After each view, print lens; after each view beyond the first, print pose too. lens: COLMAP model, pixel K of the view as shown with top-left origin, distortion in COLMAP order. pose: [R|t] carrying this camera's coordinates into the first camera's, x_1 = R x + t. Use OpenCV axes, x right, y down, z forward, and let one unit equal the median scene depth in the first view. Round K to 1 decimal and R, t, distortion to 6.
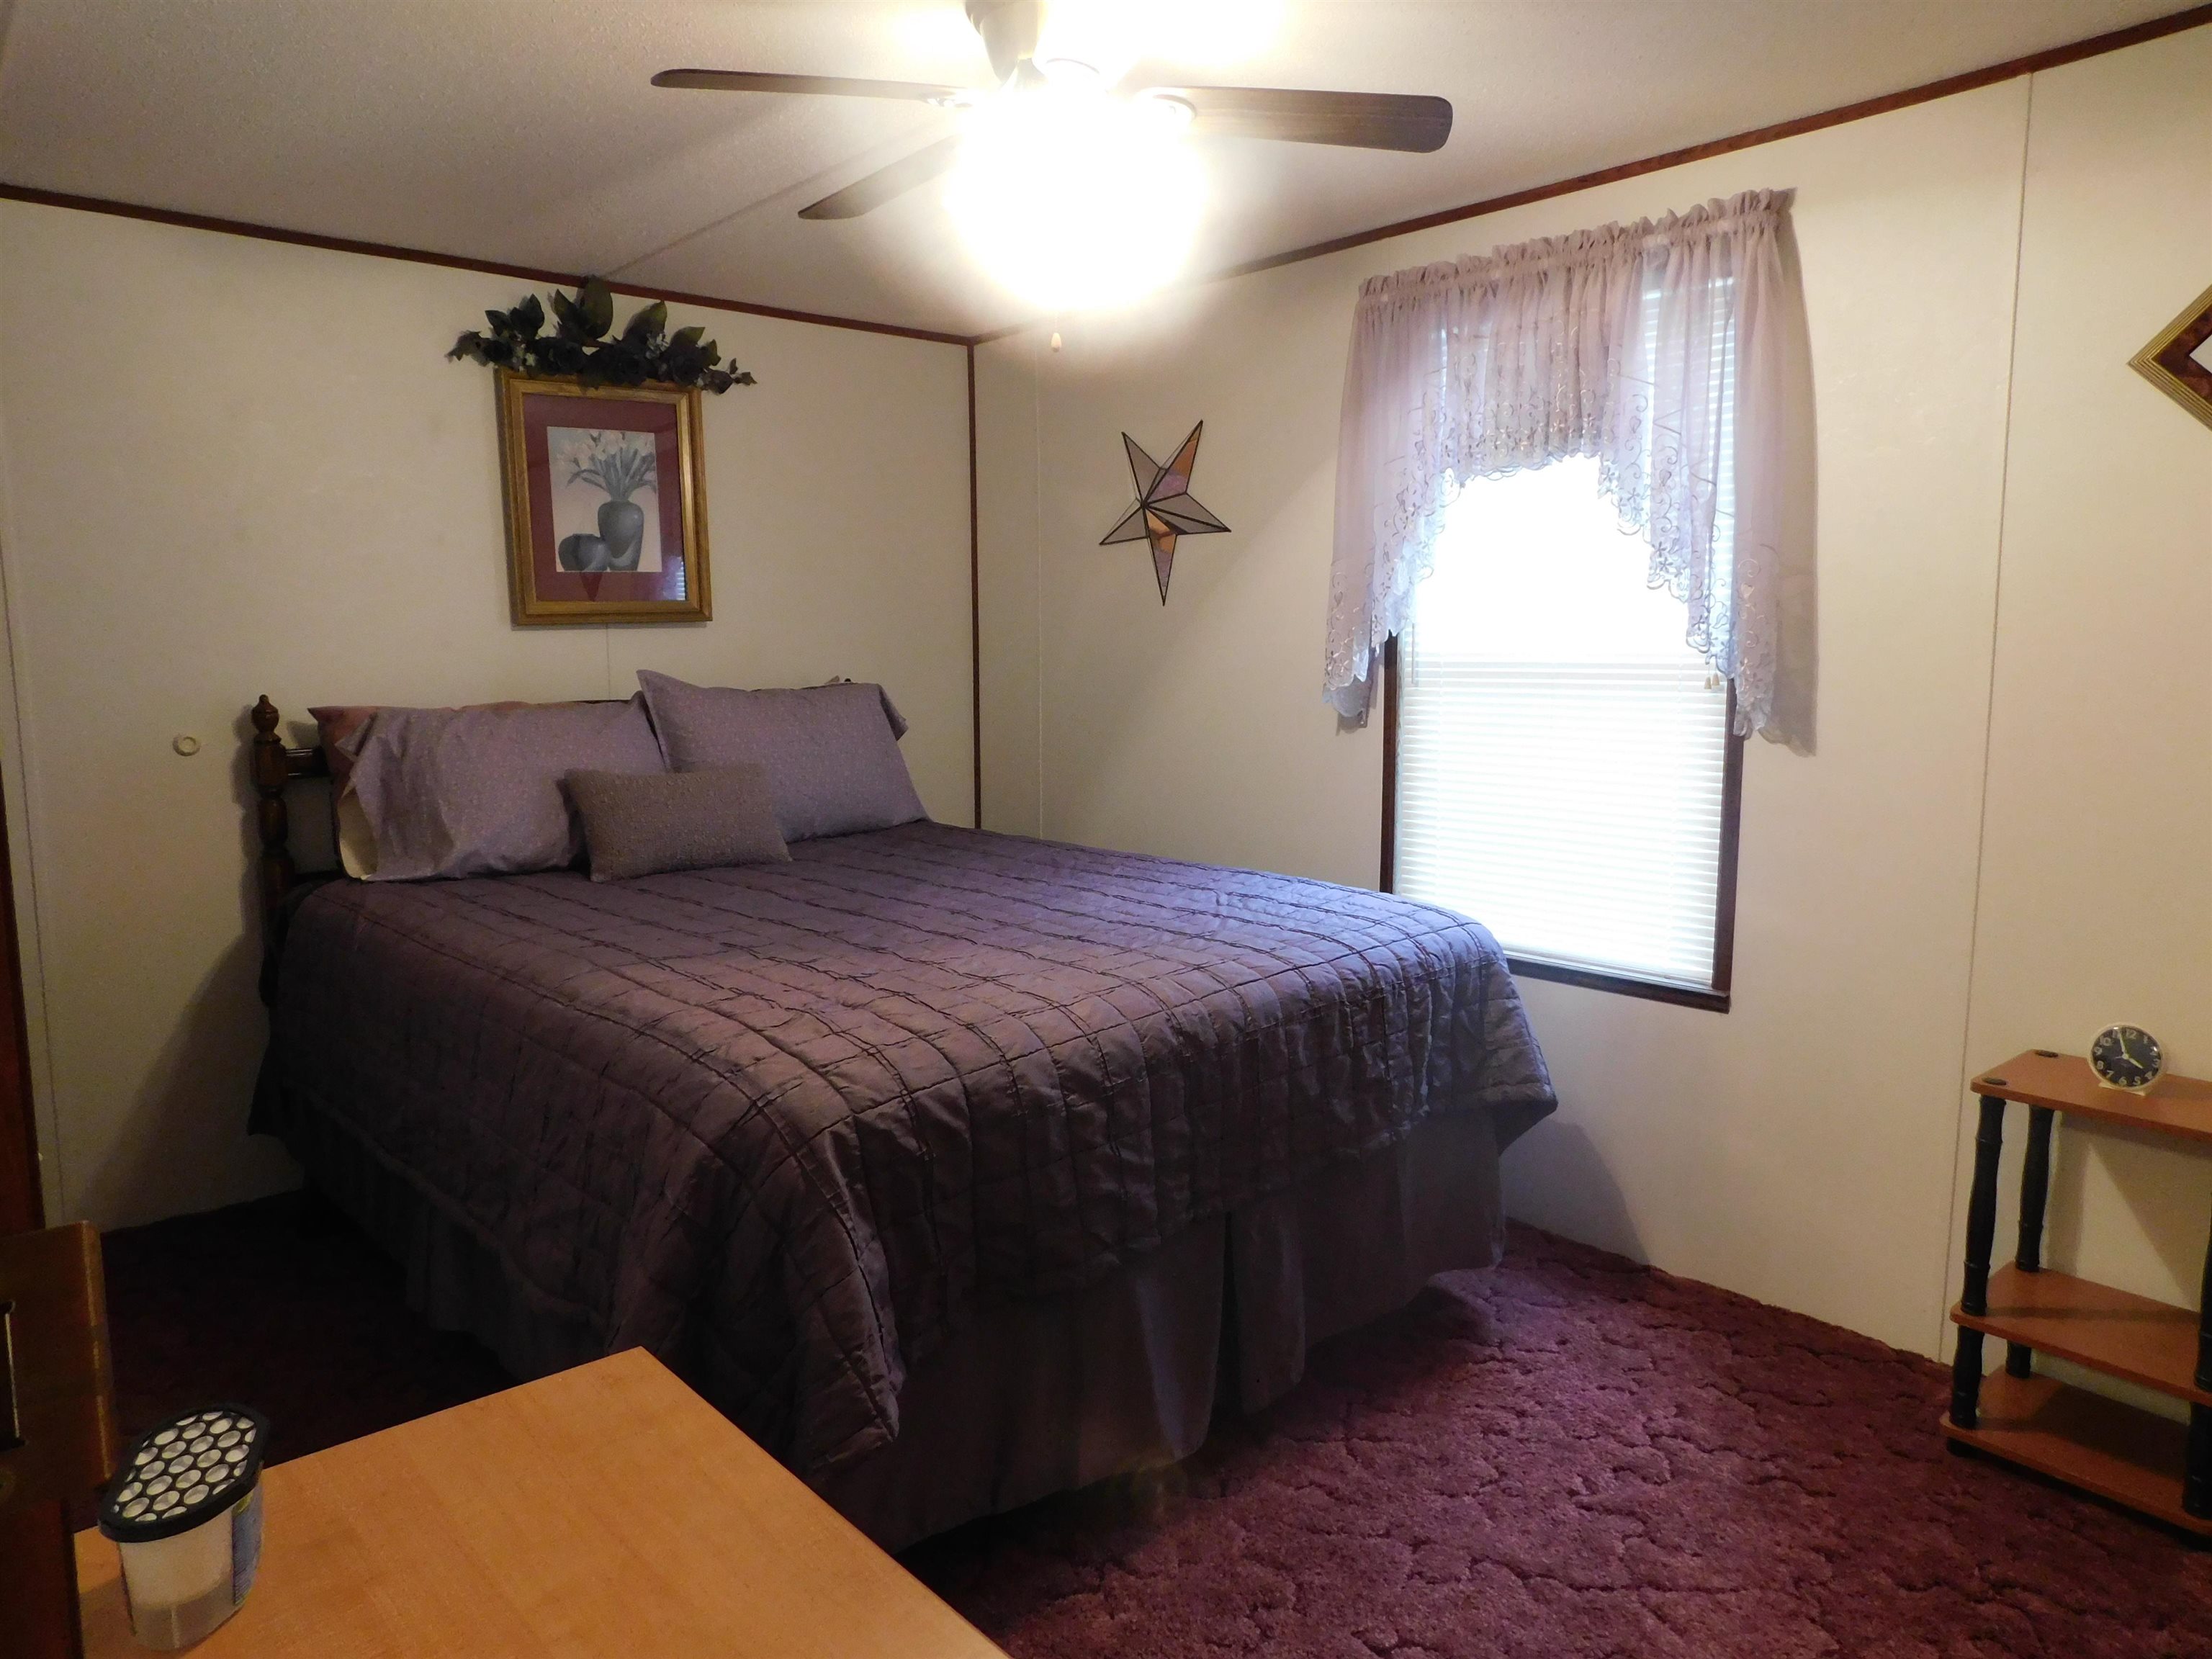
lens RADIAL K [[1468.5, 0, 1096.3], [0, 1468.5, 833.6], [0, 0, 1]] dist [-0.064155, 0.049939]
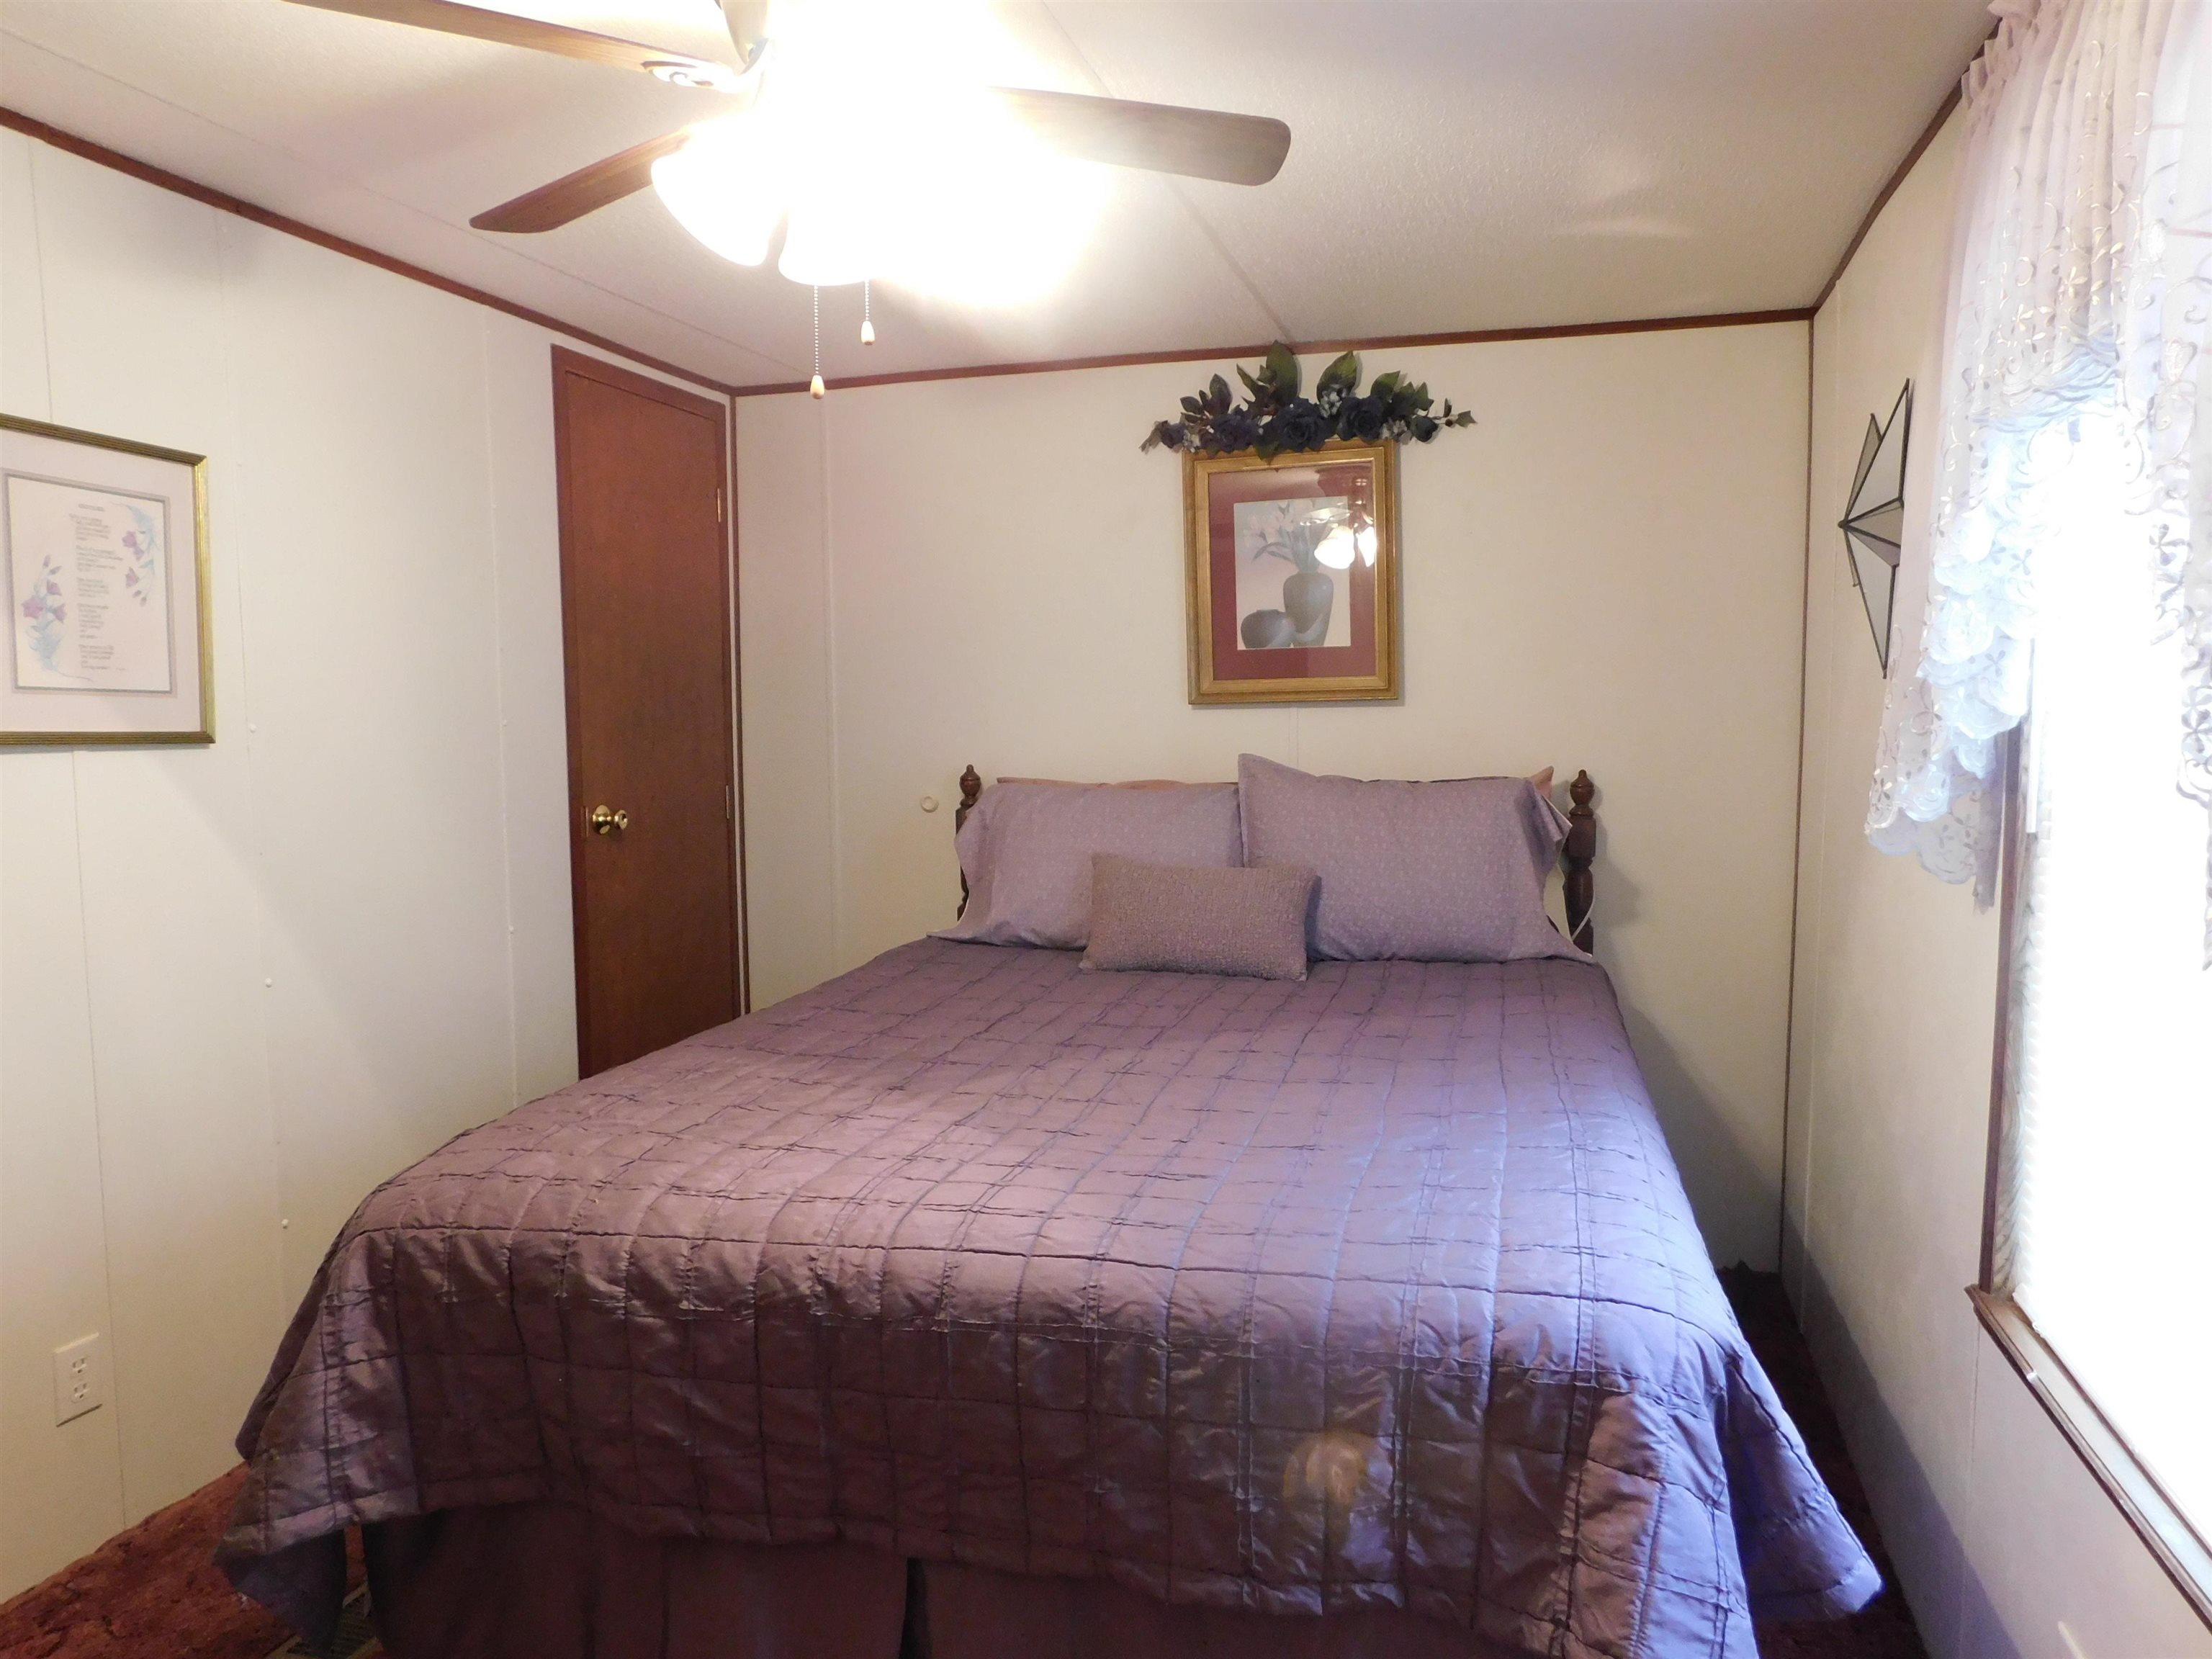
lens RADIAL K [[1468.5, 0, 1096.3], [0, 1468.5, 833.6], [0, 0, 1]] dist [-0.064155, 0.049939]
pose [[0.528313, 0.078007, -0.845459, 0.427471], [-0.108631, 0.993797, 0.023812, -0.071011], [0.842072, 0.079263, 0.533510, 0.407999]]
